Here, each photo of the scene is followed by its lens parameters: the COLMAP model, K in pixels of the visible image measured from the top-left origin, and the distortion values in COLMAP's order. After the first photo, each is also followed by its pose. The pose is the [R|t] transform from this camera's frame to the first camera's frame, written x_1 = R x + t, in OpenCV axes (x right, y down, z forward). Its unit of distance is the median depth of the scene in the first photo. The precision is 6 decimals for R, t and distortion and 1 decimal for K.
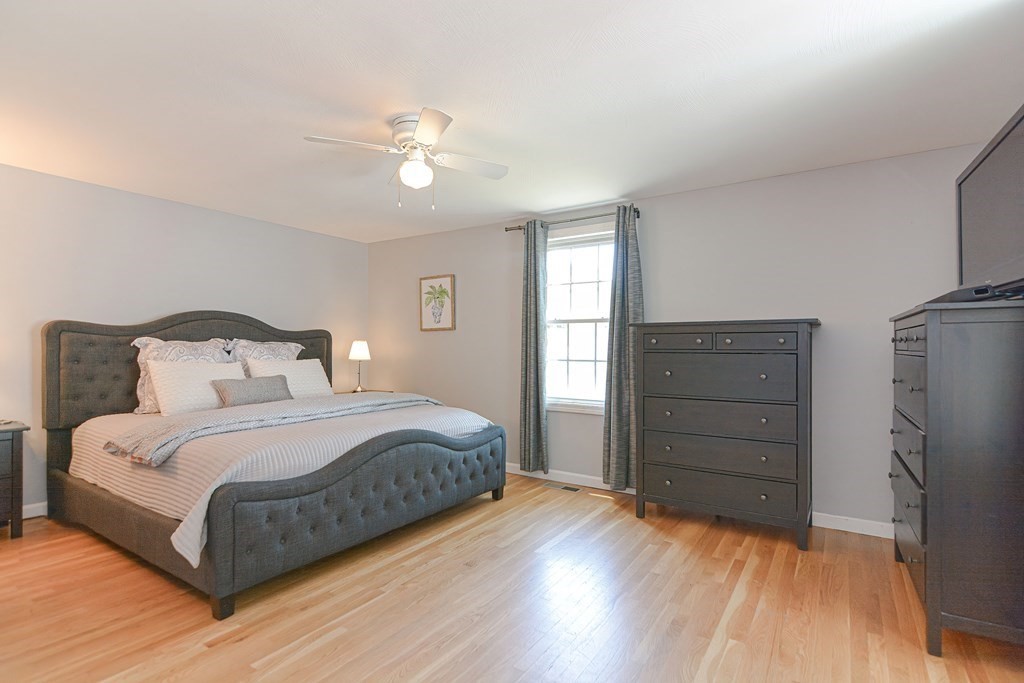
lens RADIAL K [[492.4, 0, 524.4], [0, 492.4, 345.1], [0, 0, 1]] dist [0.001586, -0.000585]
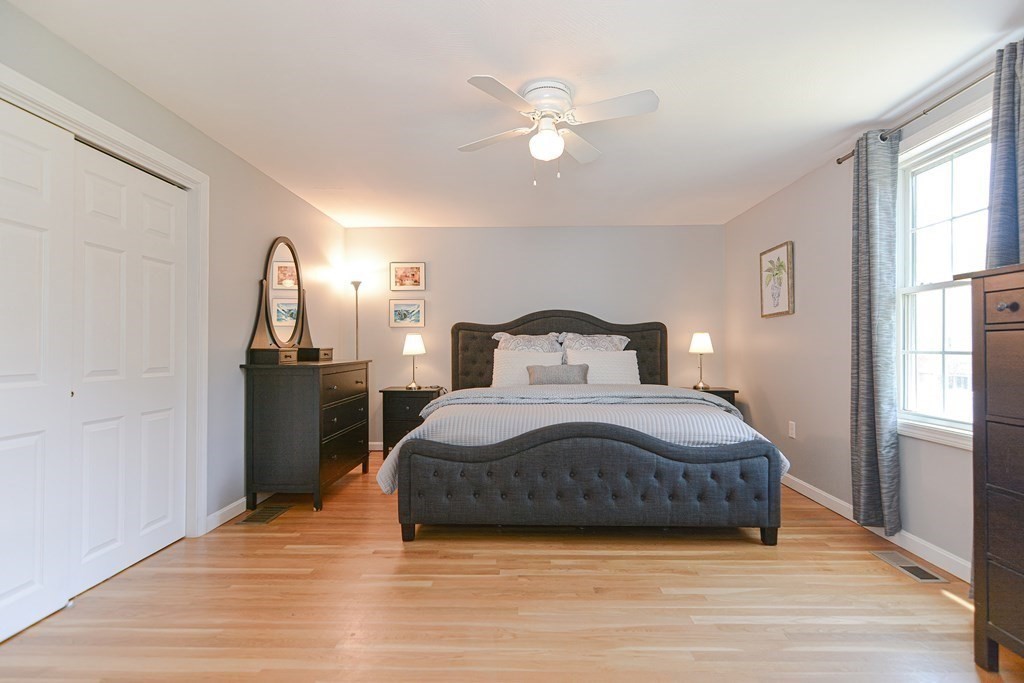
lens RADIAL K [[492.4, 0, 524.4], [0, 492.4, 345.1], [0, 0, 1]] dist [0.001586, -0.000585]
pose [[0.526931, -0.009414, -0.849856, 0.356682], [0.006648, 0.999954, -0.006955, 0.025206], [0.849882, -0.001985, 0.526969, 0.306813]]
